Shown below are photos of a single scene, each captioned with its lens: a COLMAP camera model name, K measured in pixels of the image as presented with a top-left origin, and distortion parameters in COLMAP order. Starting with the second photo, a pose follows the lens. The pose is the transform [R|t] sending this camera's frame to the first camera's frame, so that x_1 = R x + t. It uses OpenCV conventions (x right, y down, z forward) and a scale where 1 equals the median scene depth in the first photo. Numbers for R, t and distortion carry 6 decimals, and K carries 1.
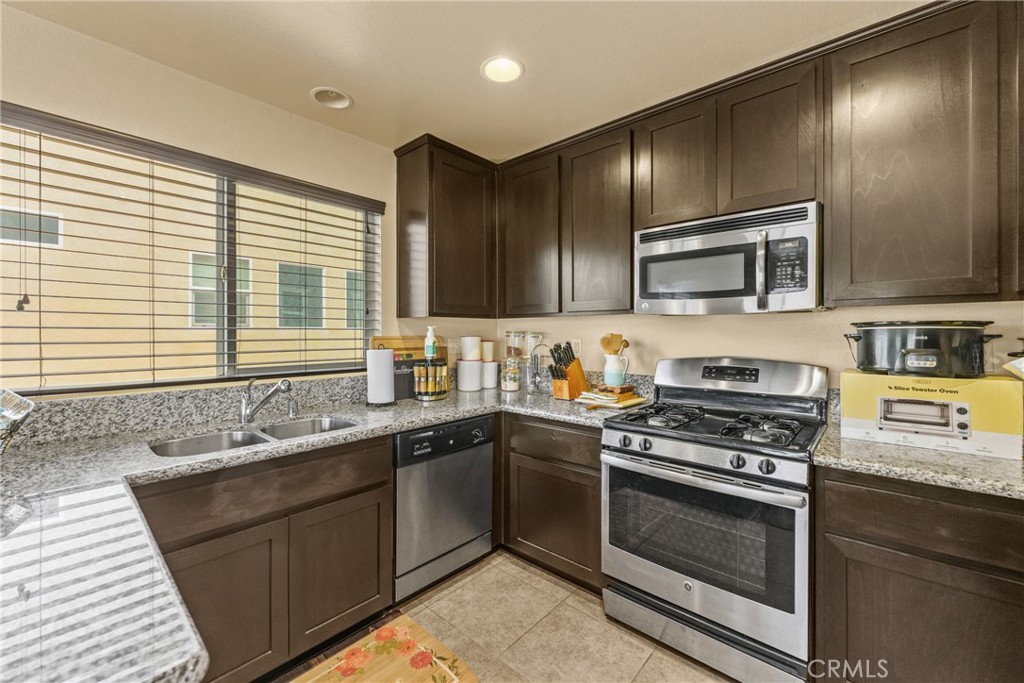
lens RADIAL K [[410.4, 0, 512.2], [0, 410.4, 331.8], [0, 0, 1]] dist [-0.000386, 0.000023]
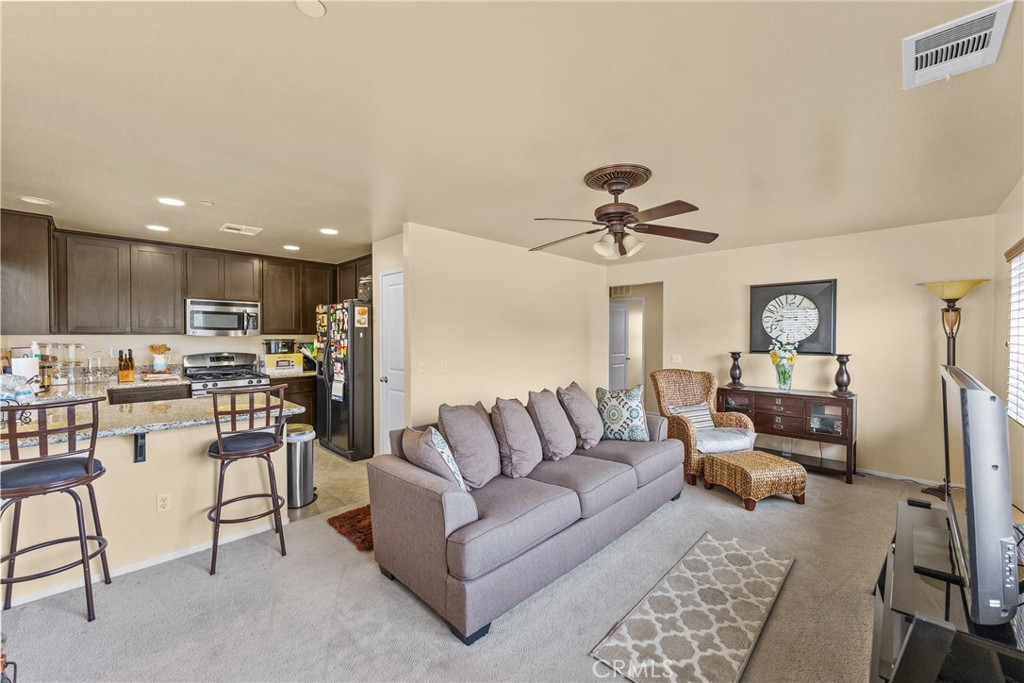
lens RADIAL K [[410.4, 0, 511.8], [0, 410.4, 337.7], [0, 0, 1]] dist [-0.000386, 0.000023]
pose [[0.041146, -0.001556, 0.999152, -2.223016], [0.001515, 0.999998, 0.001495, -0.035865], [-0.999152, 0.001452, 0.041149, -1.036096]]
